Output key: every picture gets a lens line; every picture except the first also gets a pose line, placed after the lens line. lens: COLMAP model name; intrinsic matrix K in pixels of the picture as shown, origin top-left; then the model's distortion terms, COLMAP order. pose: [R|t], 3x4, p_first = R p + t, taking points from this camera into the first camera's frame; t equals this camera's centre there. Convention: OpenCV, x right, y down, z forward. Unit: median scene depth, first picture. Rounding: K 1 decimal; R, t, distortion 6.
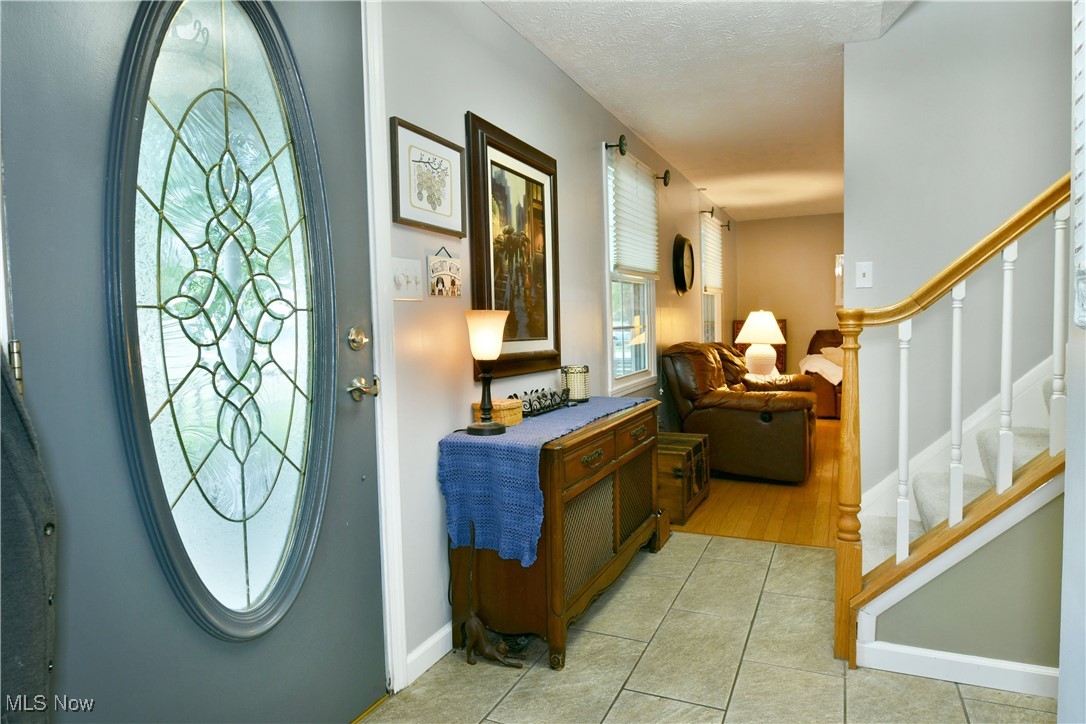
lens RADIAL K [[662.3, 0, 543.1], [0, 662.3, 360.8], [0, 0, 1]] dist [-0.010958, -0.008518]
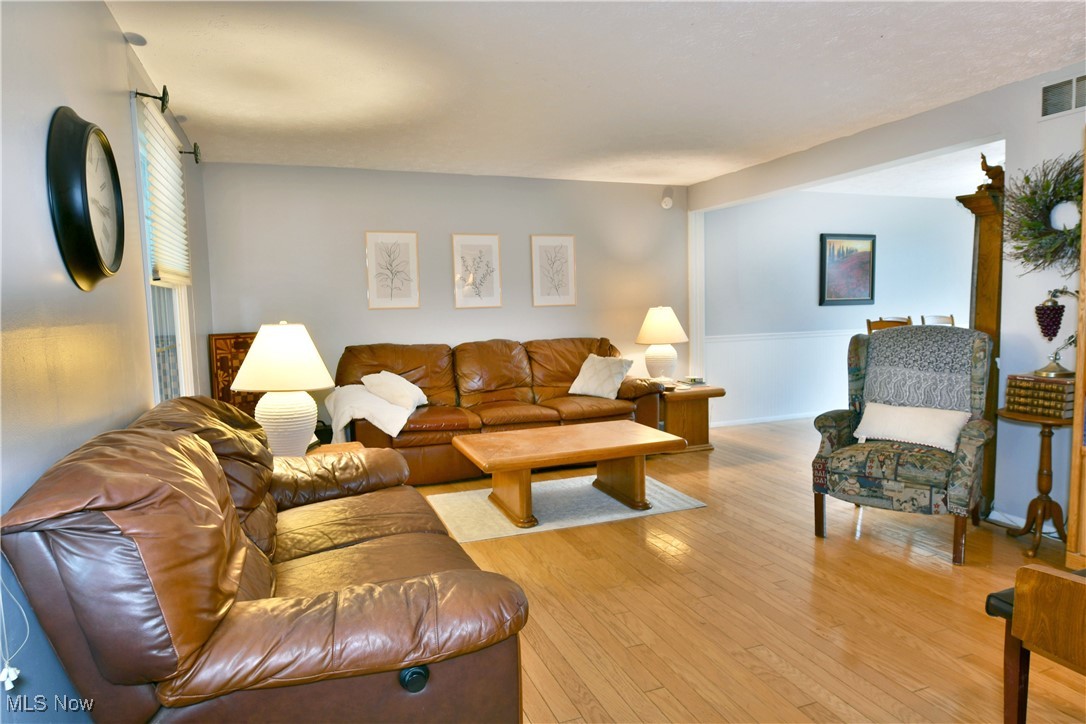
lens RADIAL K [[662.3, 0, 545.4], [0, 662.3, 360.8], [0, 0, 1]] dist [-0.010958, -0.008518]
pose [[0.704361, -0.054934, 0.707713, 0.117098], [0.049551, 0.998374, 0.028179, -0.052125], [-0.708110, 0.015220, 0.705938, 0.517774]]
